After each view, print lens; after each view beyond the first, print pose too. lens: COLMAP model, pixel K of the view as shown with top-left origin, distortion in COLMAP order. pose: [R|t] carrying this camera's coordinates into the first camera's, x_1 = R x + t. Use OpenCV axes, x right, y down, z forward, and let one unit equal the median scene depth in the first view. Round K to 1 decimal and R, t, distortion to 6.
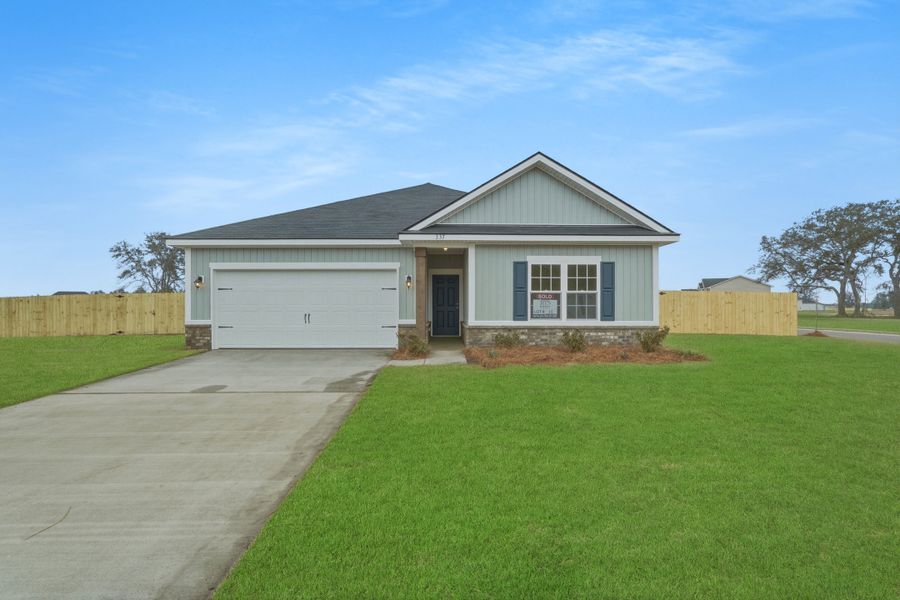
lens RADIAL K [[405.3, 0, 450.7], [0, 405.3, 298.7], [0, 0, 1]] dist [-0.001404, 0.000390]
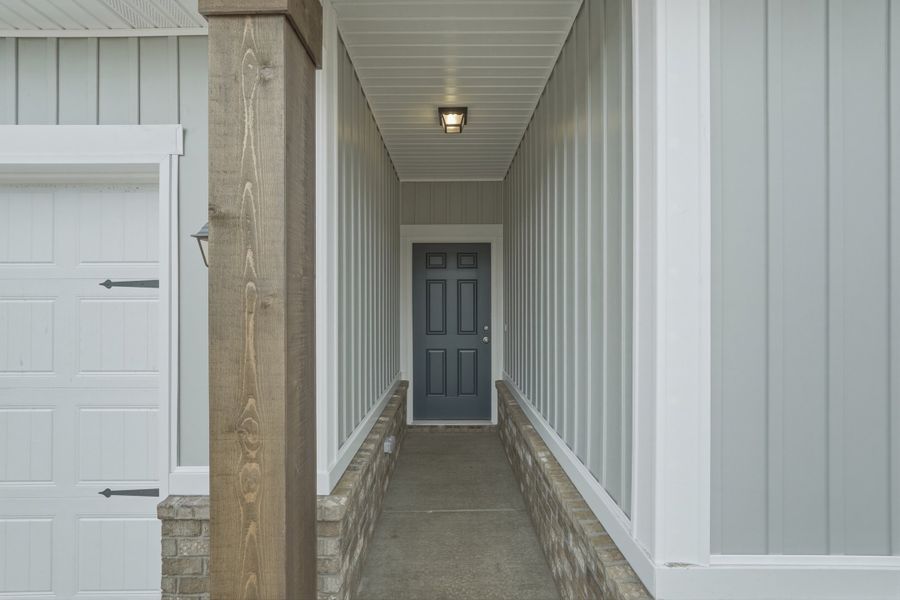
lens RADIAL K [[405.3, 0, 450.7], [0, 405.3, 298.7], [0, 0, 1]] dist [-0.001404, 0.000390]
pose [[0.999879, -0.001446, -0.015463, -0.008122], [0.001588, 0.999957, 0.009165, -0.014574], [0.015450, -0.009189, 0.999838, 0.668449]]
